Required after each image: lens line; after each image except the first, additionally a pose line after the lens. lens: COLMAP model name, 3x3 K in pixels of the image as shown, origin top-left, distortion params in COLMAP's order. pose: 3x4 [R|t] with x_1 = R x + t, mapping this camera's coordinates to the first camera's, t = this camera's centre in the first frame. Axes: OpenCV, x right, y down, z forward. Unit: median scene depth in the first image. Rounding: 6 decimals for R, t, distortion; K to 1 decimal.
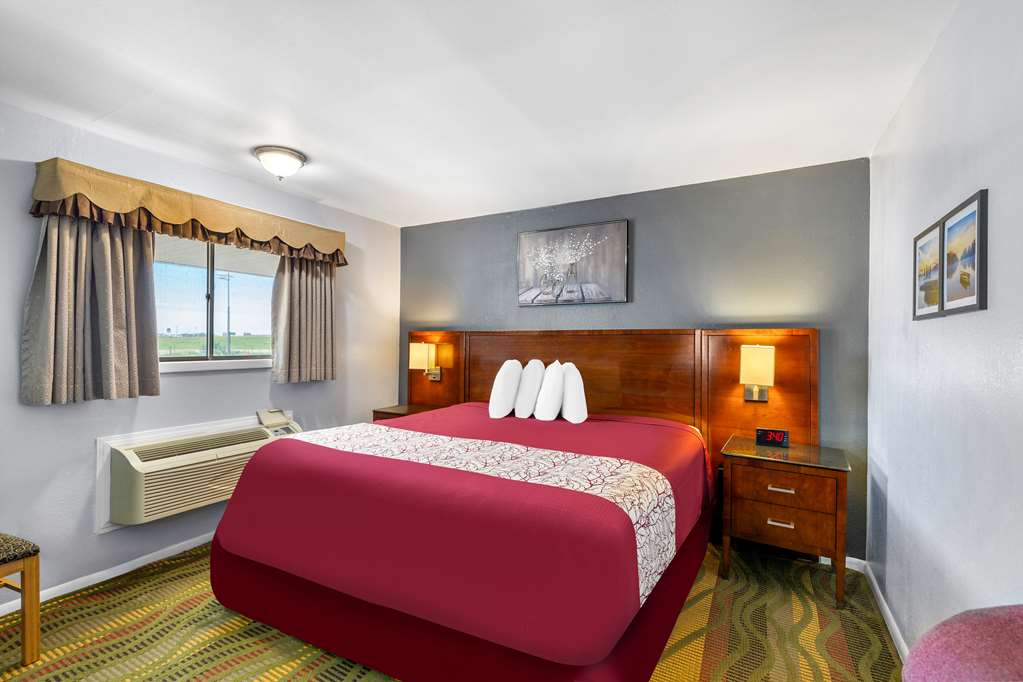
lens RADIAL K [[459.8, 0, 505.4], [0, 459.8, 338.6], [0, 0, 1]] dist [0.000181, -0.000080]
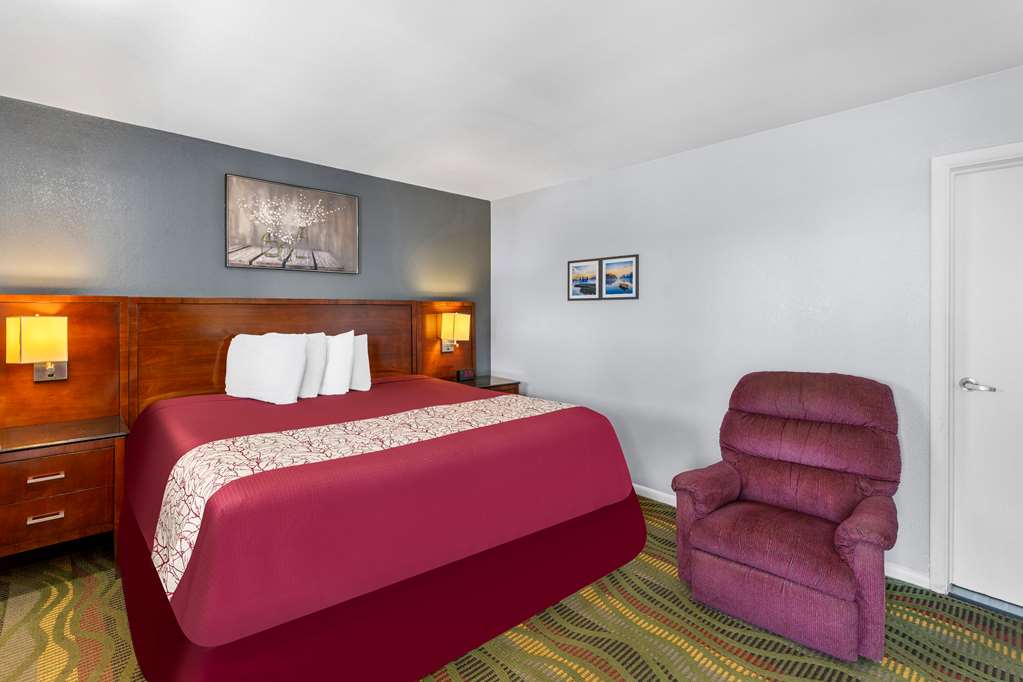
lens RADIAL K [[478.6, 0, 513.9], [0, 478.6, 309.1], [0, 0, 1]] dist [-0.000454, -0.000011]
pose [[0.281395, 0.000186, 0.959592, -0.666445], [-0.004051, 0.999991, 0.000994, -0.000993], [-0.959583, -0.004166, 0.281394, 0.325066]]
